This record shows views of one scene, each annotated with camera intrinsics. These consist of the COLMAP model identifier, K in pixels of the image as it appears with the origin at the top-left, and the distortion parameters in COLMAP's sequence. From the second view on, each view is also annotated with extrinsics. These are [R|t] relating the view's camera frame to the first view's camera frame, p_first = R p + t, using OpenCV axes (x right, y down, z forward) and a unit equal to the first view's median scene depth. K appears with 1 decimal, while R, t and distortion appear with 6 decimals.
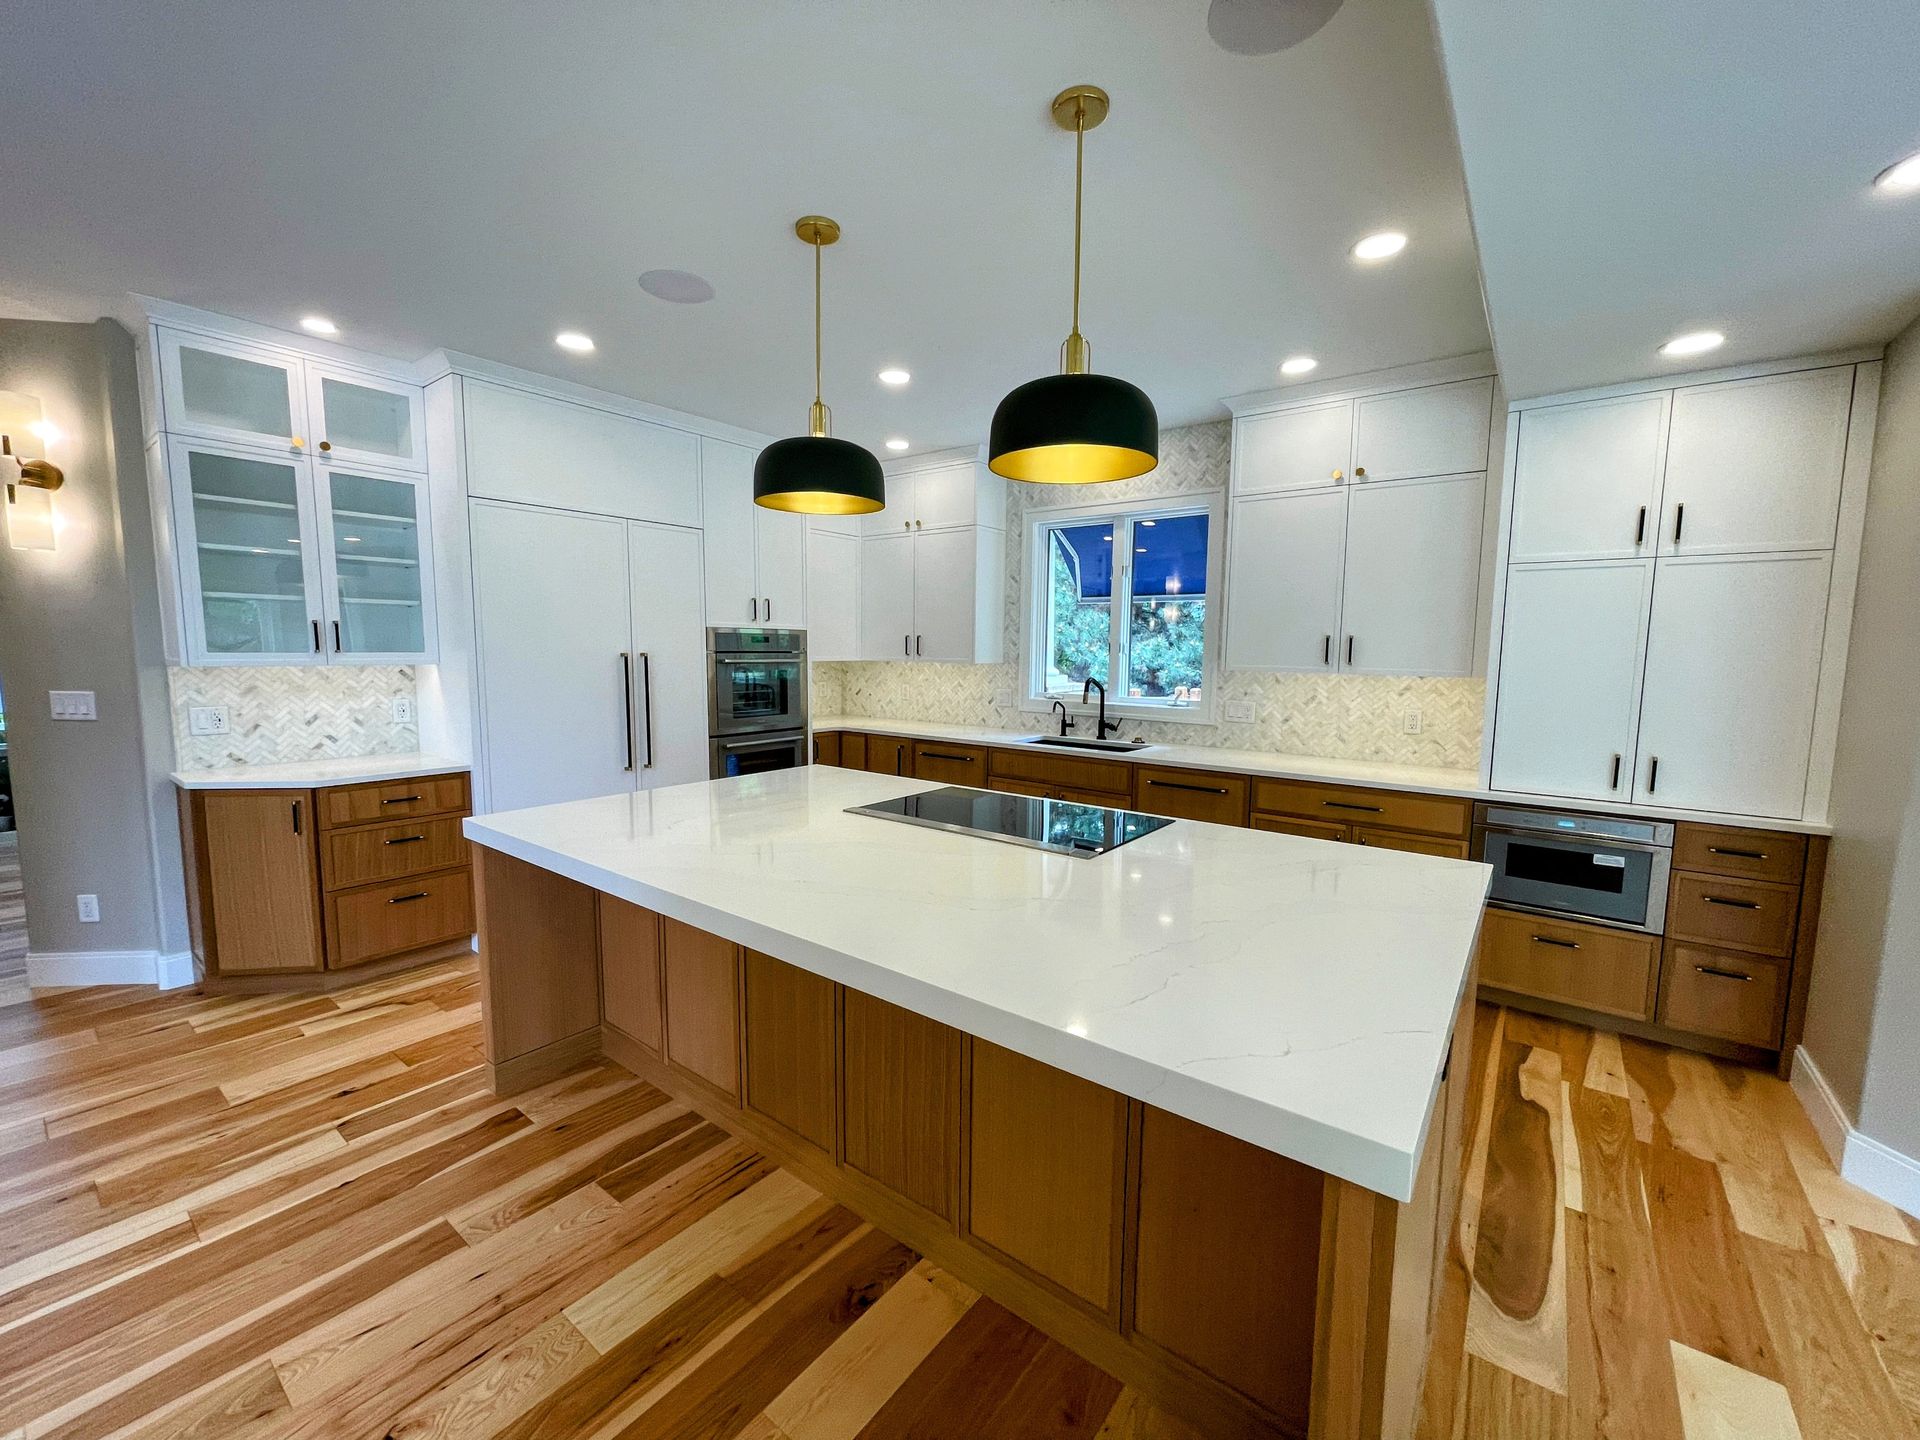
lens RADIAL K [[767.7, 0, 960.0], [0, 767.7, 720.0], [0, 0, 1]] dist [0.001610, 0.000012]
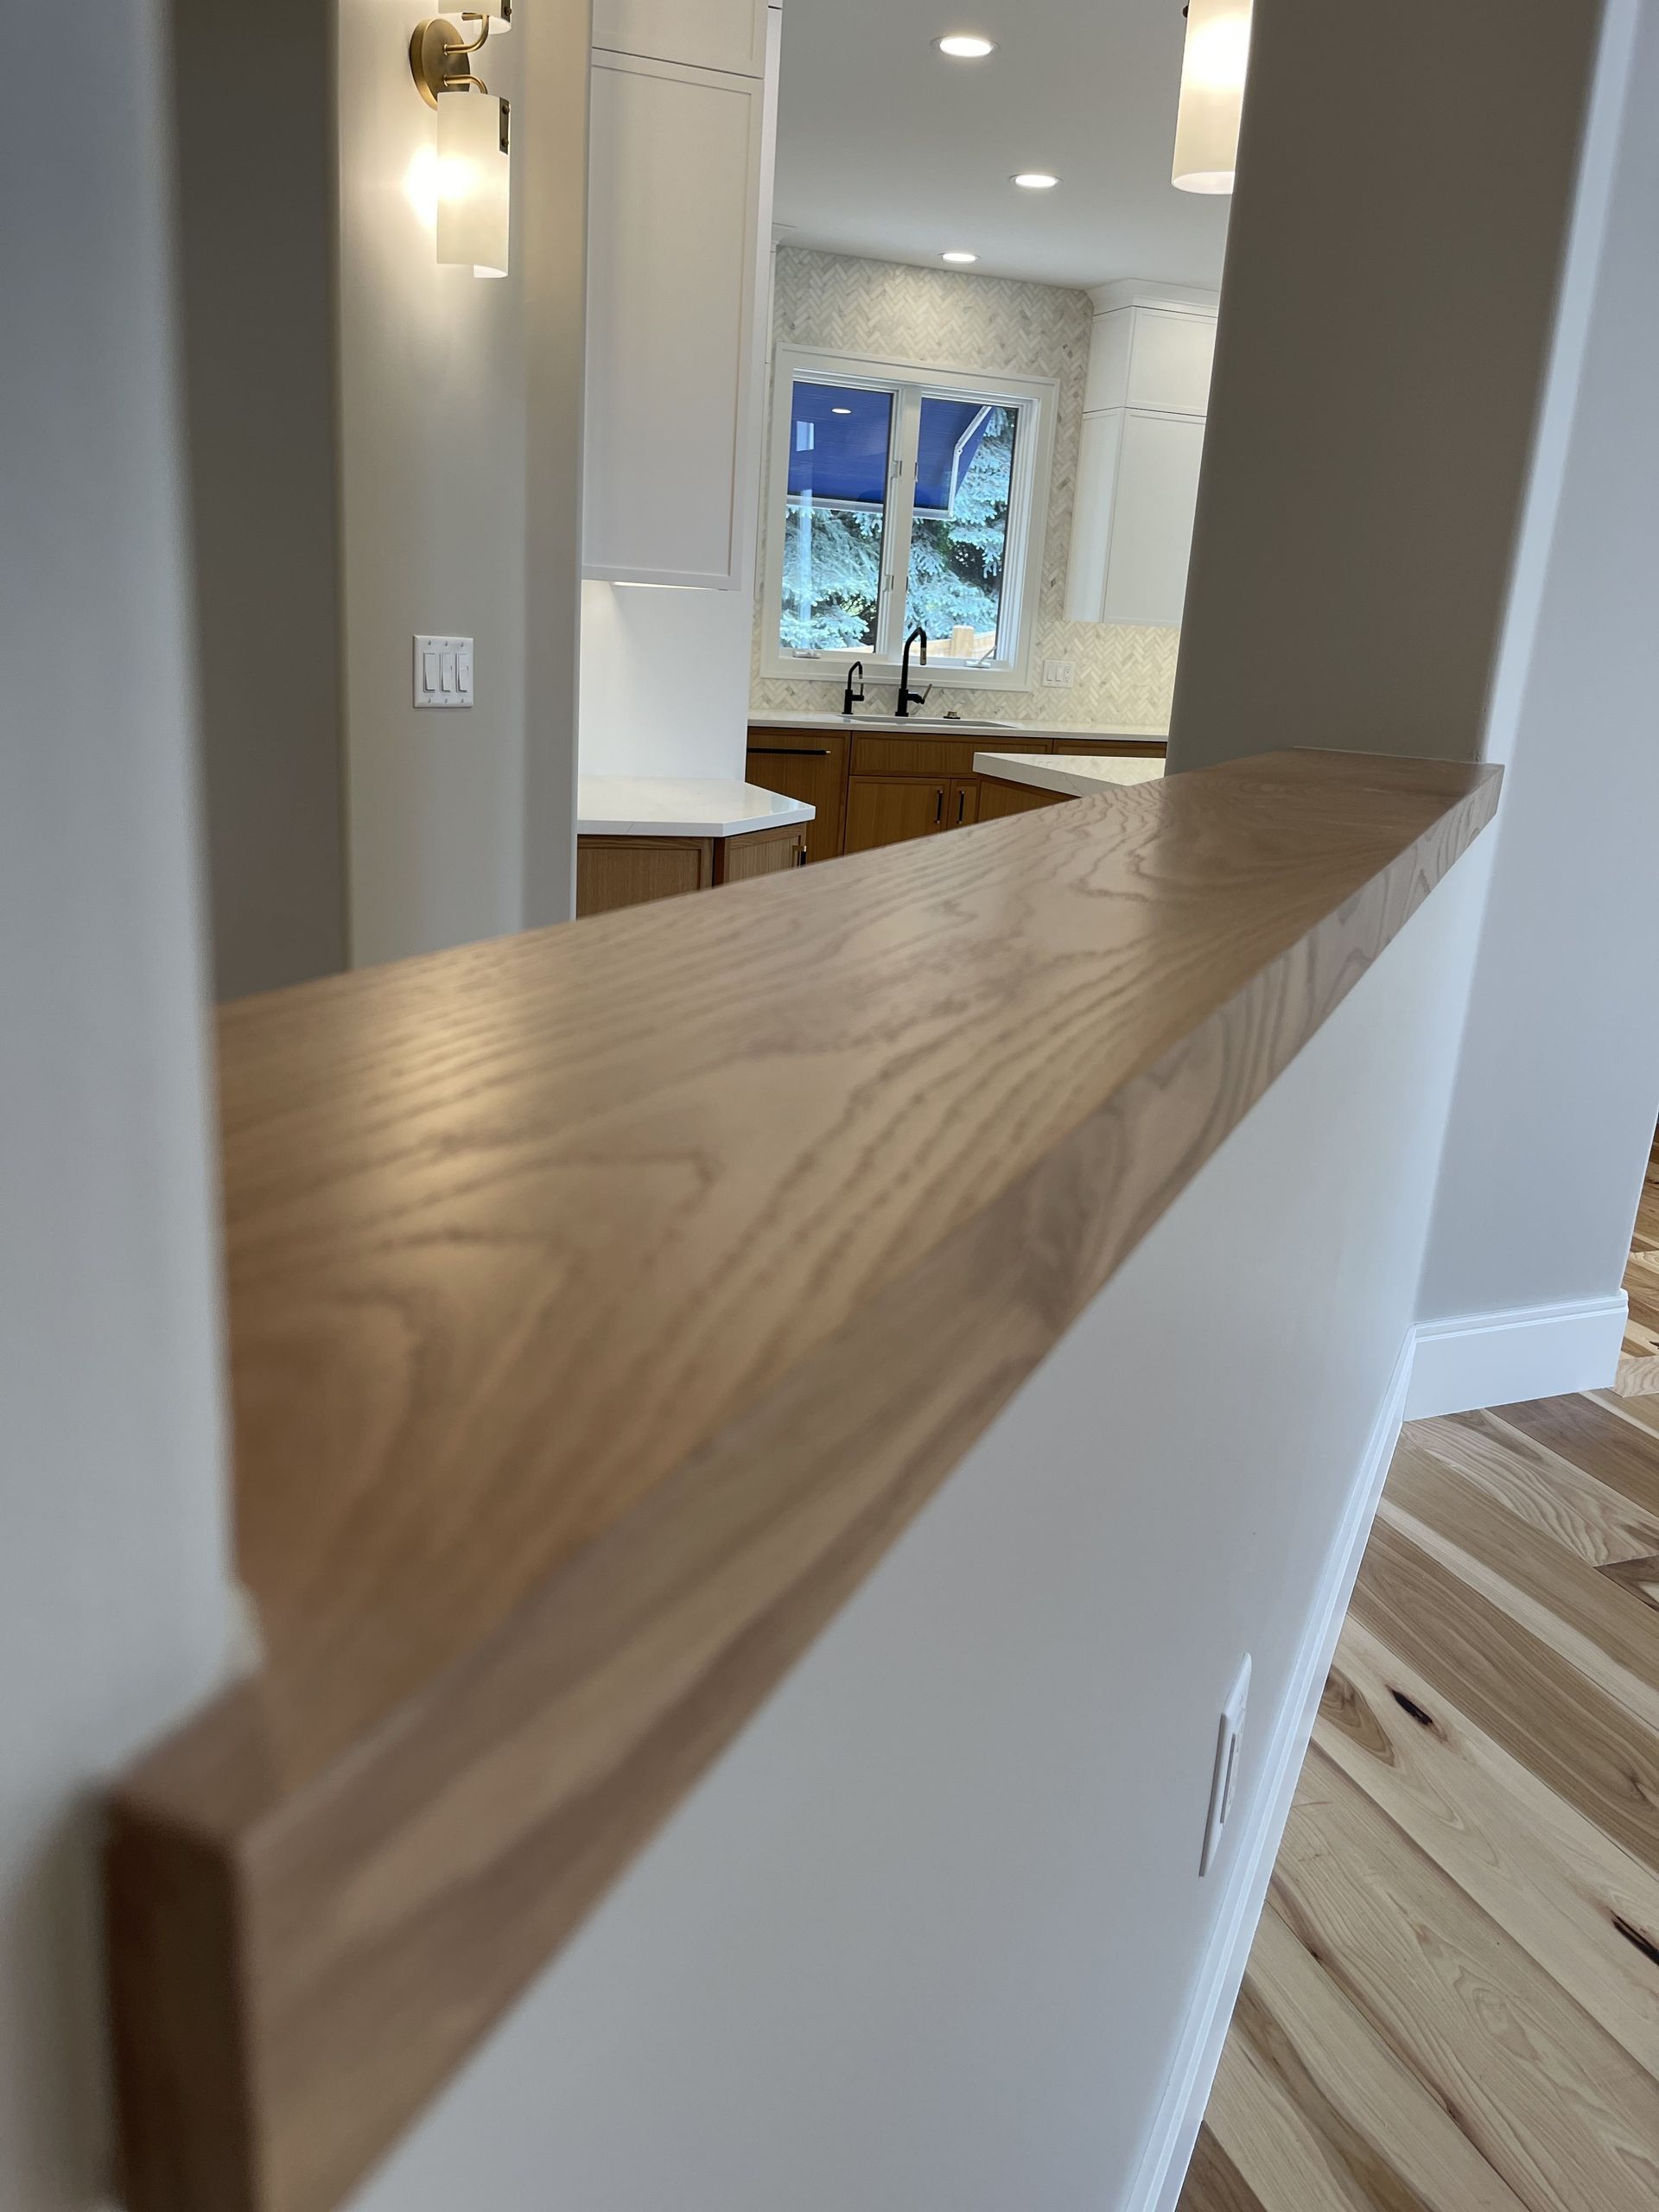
lens RADIAL K [[1702.3, 0, 833.3], [0, 1702.3, 1106.6], [0, 0, 1]] dist [0.036611, -0.005149]
pose [[0.510520, -0.218555, 0.831627, -1.475726], [0.026339, 0.970679, 0.238930, -0.004222], [-0.859462, -0.100075, 0.501308, 0.251193]]
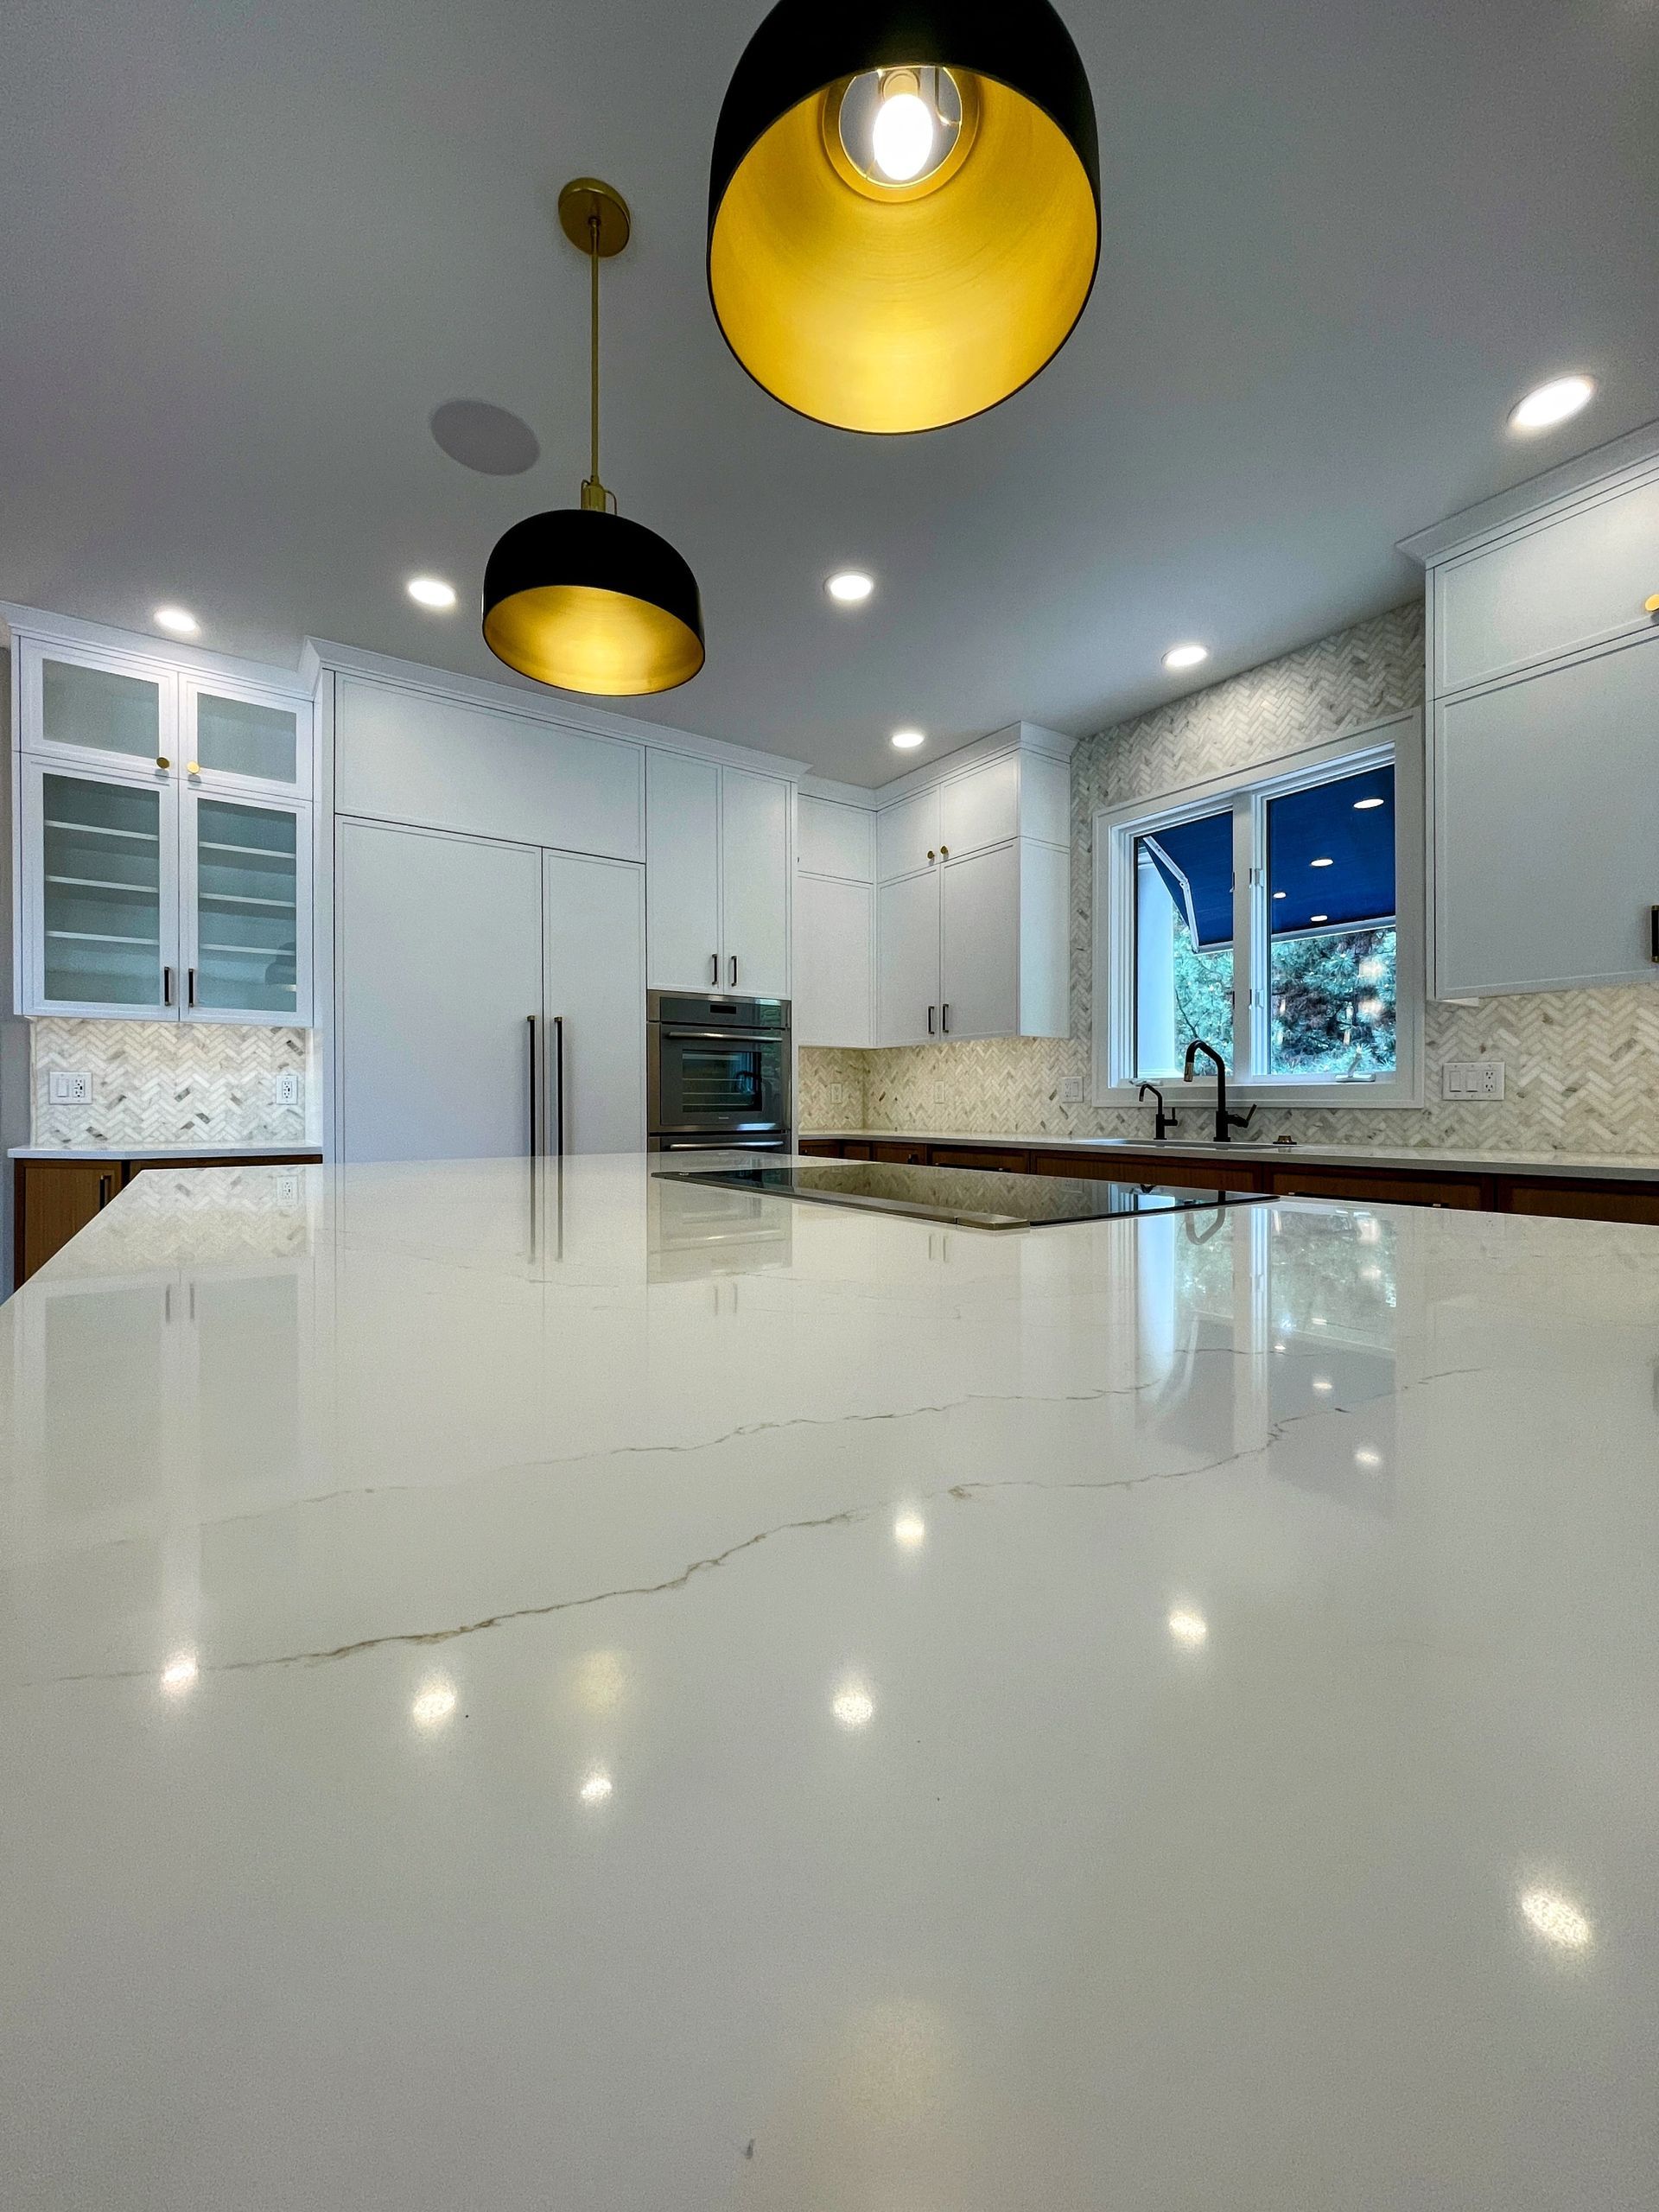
lens RADIAL K [[897.8, 0, 820.2], [0, 897.8, 1103.0], [0, 0, 1]] dist [-0.003745, -0.000056]
pose [[0.952275, -0.014283, -0.304906, 0.112473], [-0.016584, 0.995008, -0.098403, 0.082779], [0.304790, 0.098763, 0.947285, 0.240844]]
